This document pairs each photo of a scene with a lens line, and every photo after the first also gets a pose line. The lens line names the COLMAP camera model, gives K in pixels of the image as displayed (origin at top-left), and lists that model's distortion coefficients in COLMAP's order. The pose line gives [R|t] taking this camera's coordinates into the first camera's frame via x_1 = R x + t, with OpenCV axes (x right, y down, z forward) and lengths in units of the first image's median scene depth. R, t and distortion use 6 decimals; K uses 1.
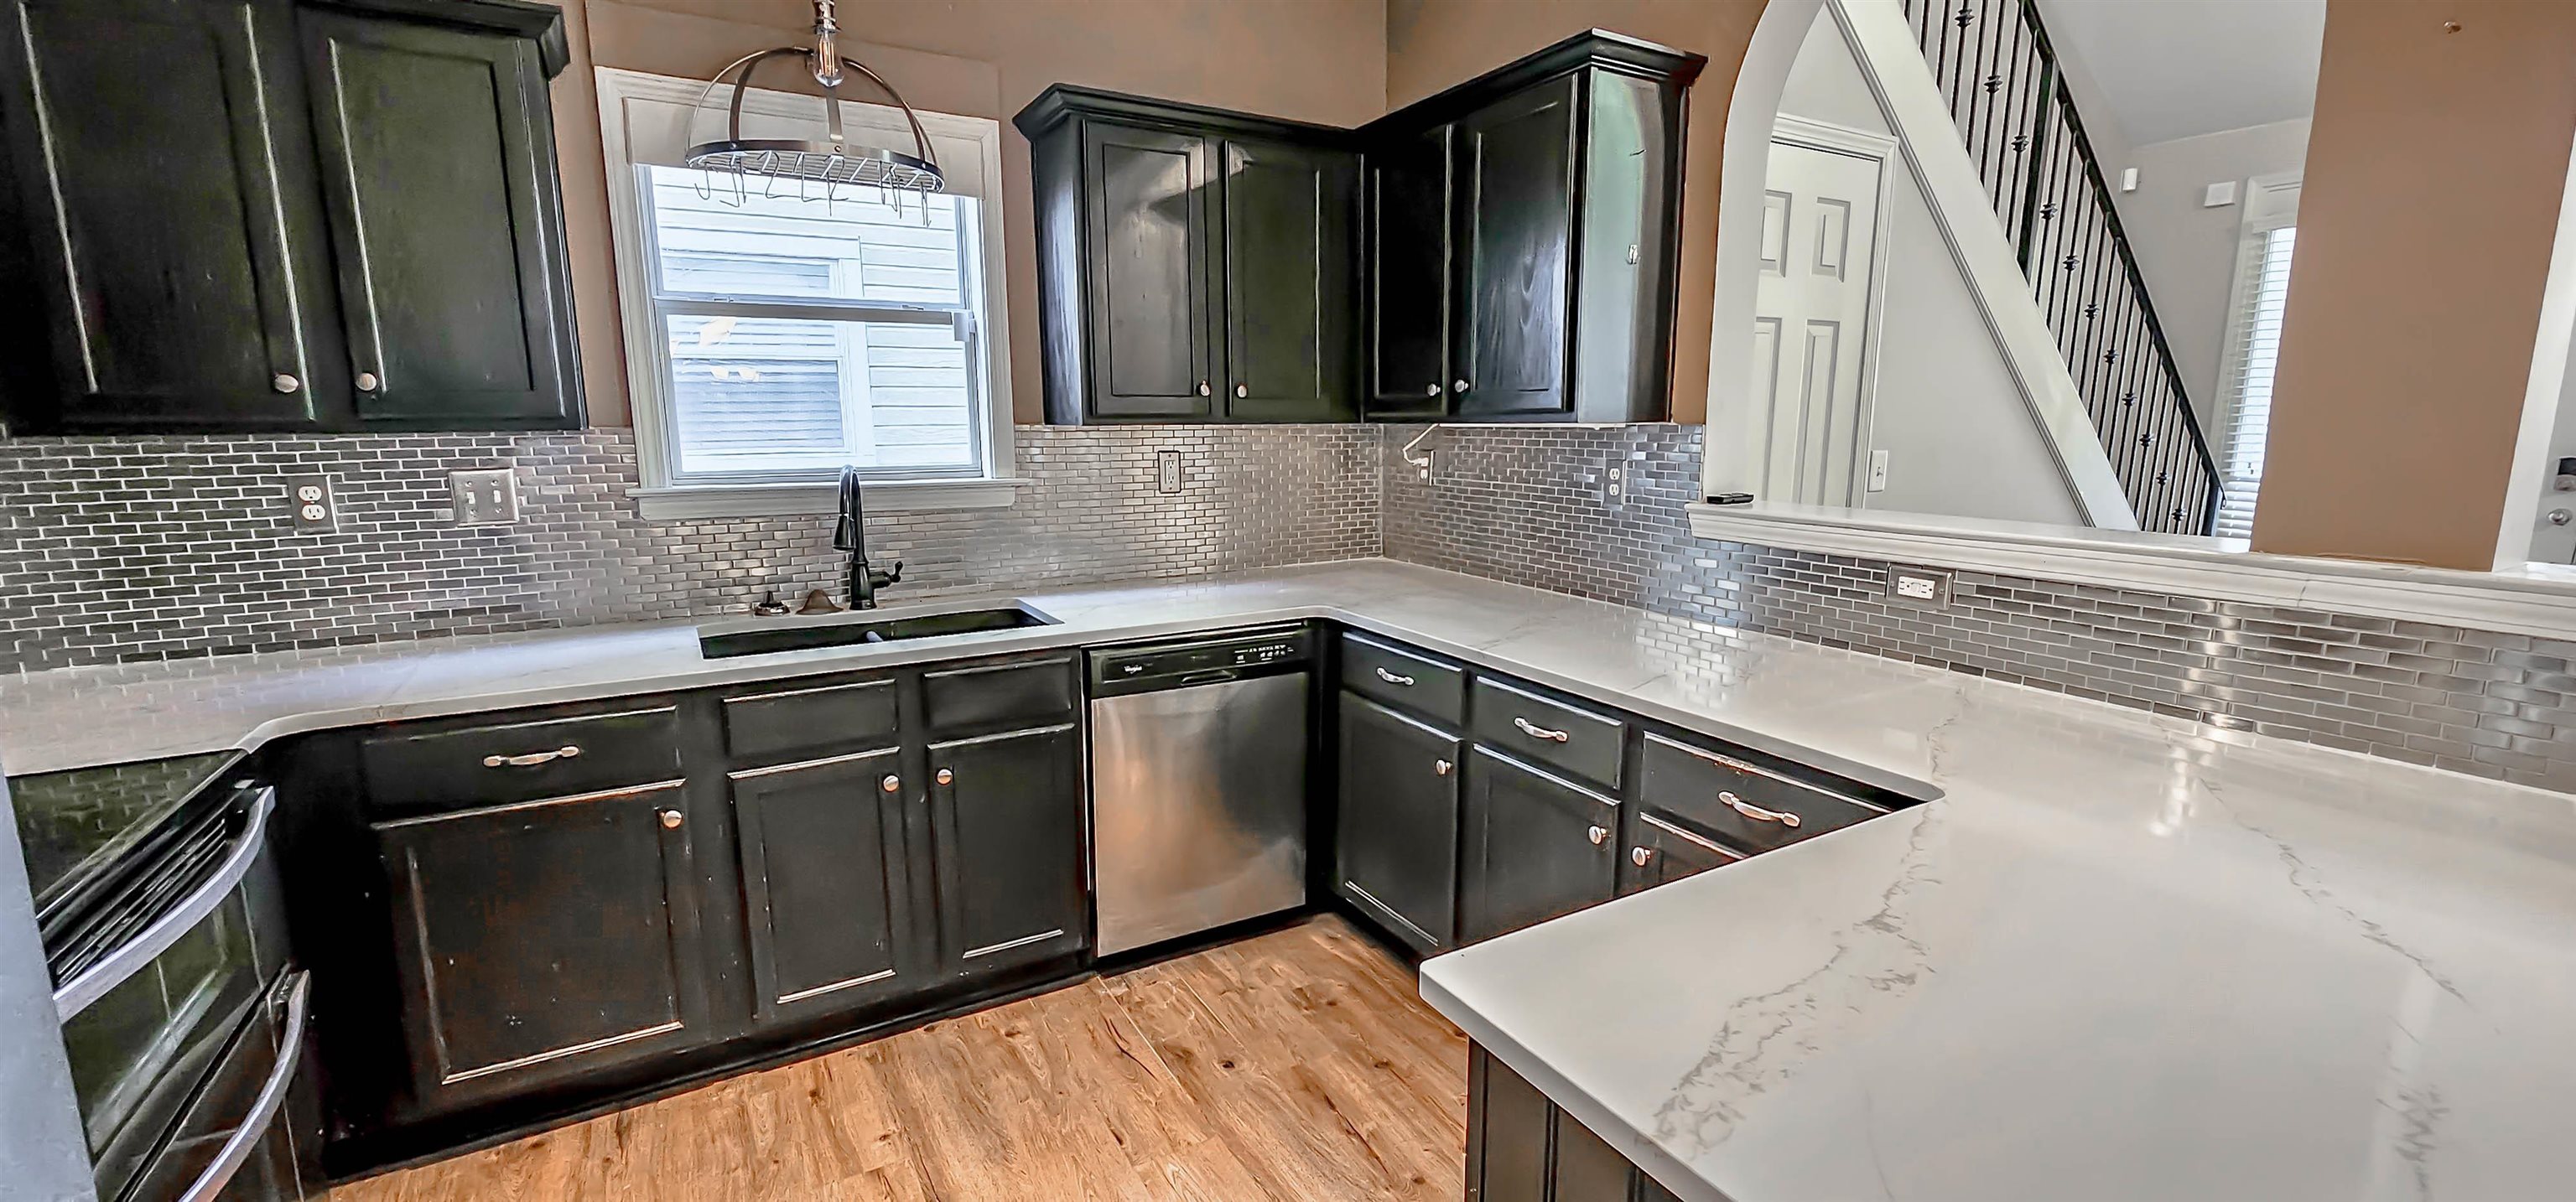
lens RADIAL K [[1052.3, 0, 1271.7], [0, 1052.3, 608.0], [0, 0, 1]] dist [-0.002485, -0.000041]
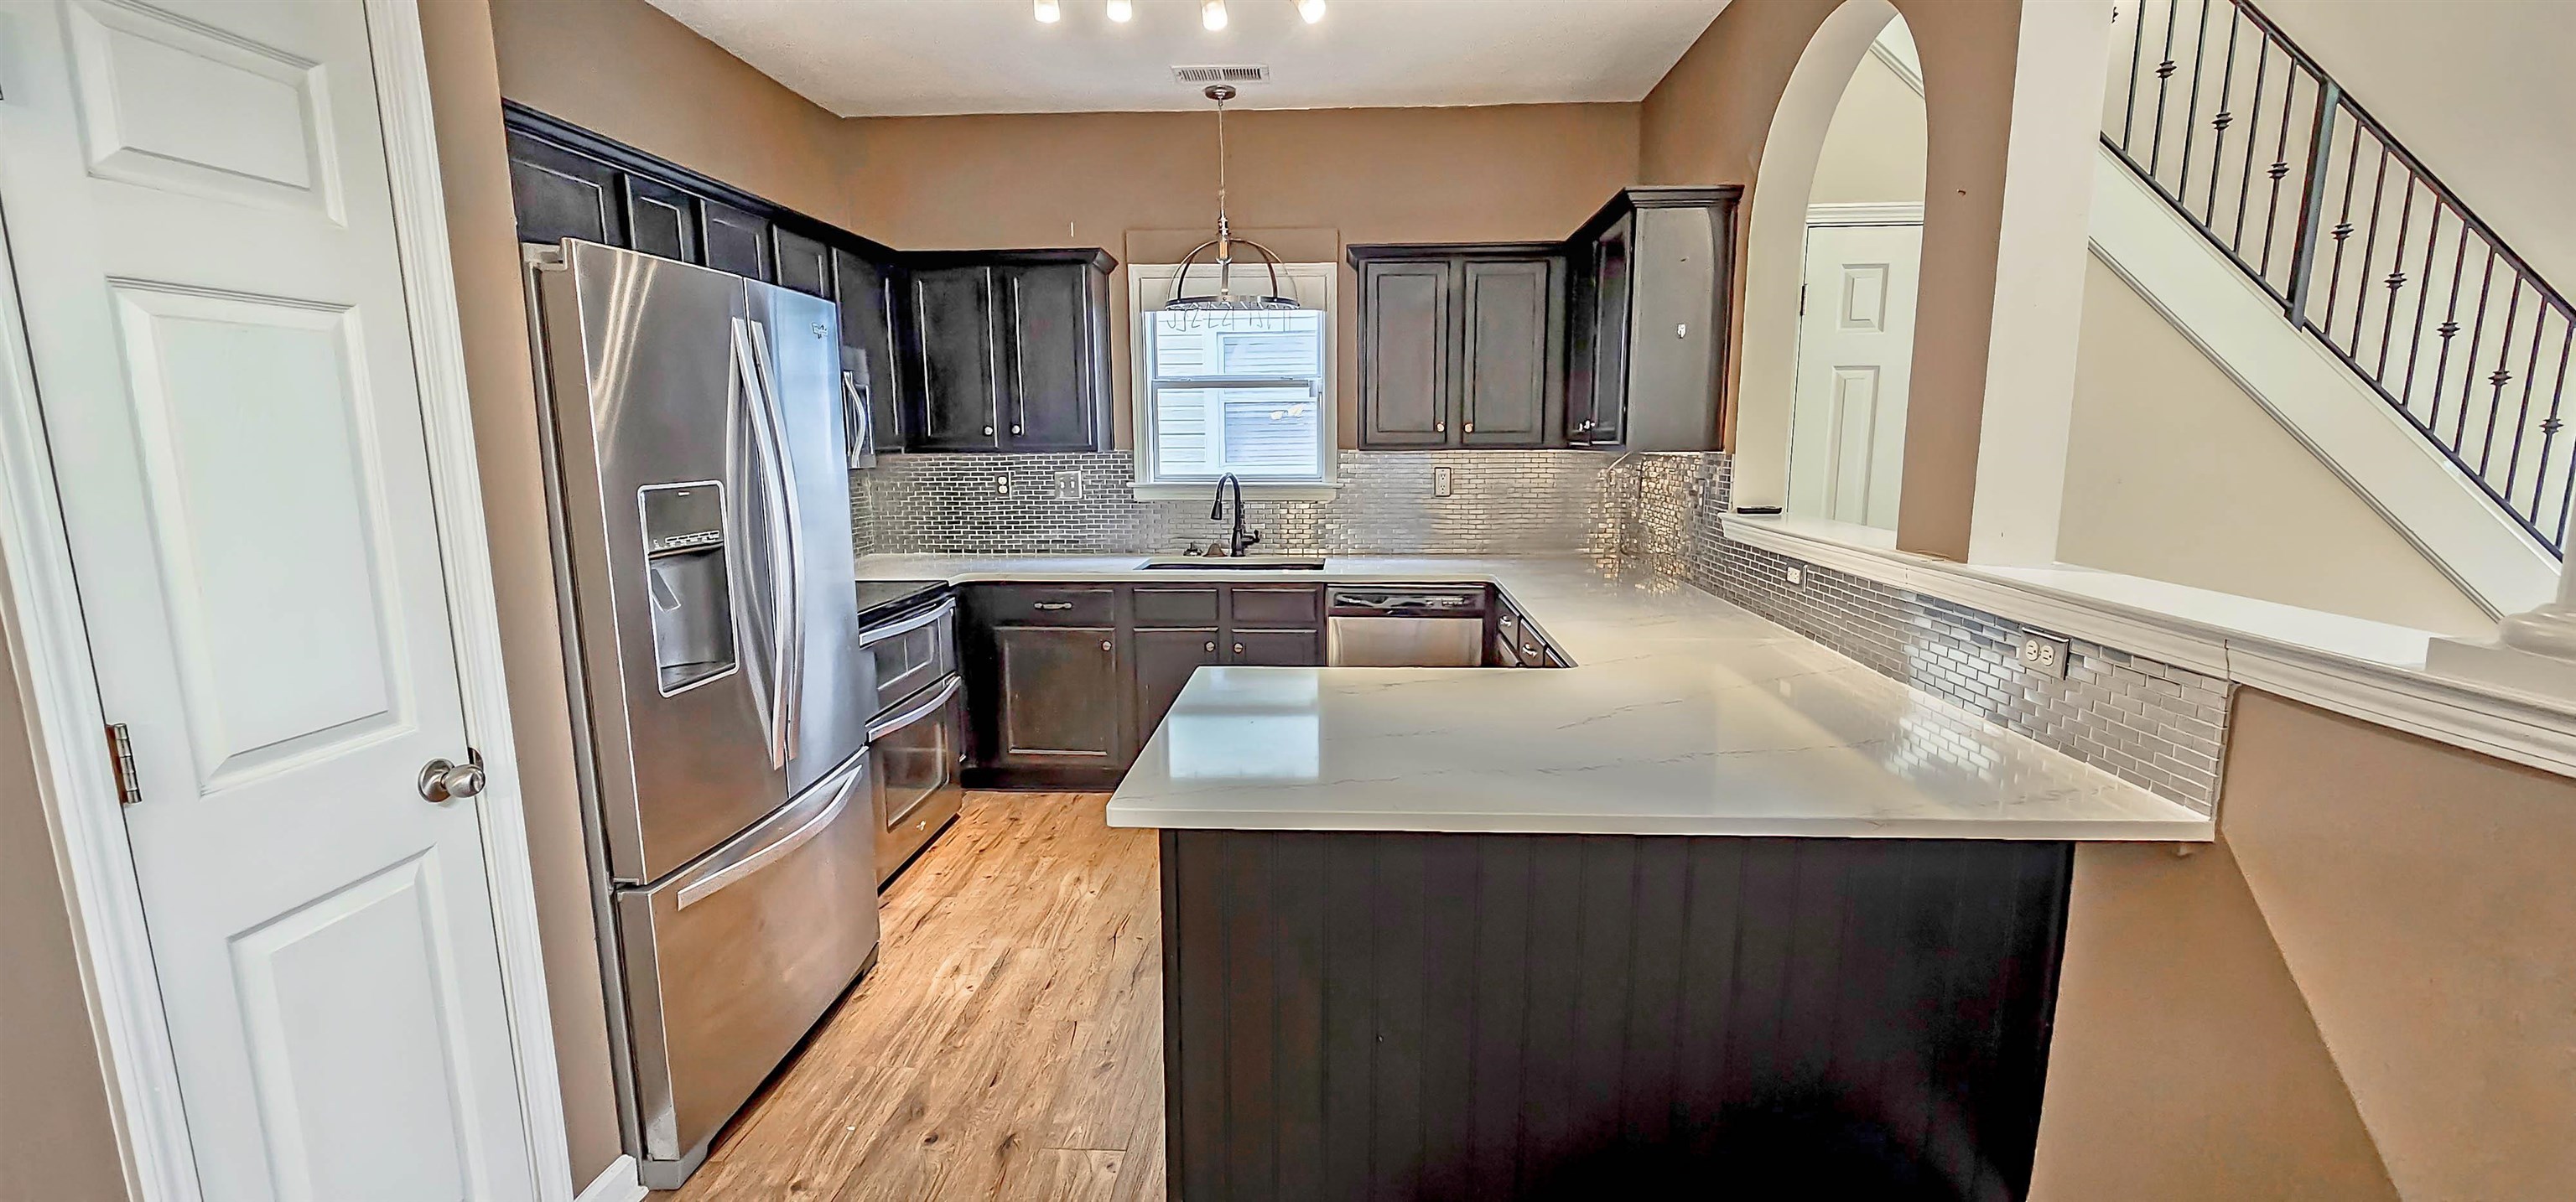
lens RADIAL K [[1052.3, 0, 1282.9], [0, 1052.3, 596.8], [0, 0, 1]] dist [-0.002485, -0.000041]
pose [[0.832644, 0.083844, -0.547425, 0.683604], [-0.096598, 0.995308, 0.005516, 0.054606], [0.545319, 0.048287, 0.836837, -0.427967]]
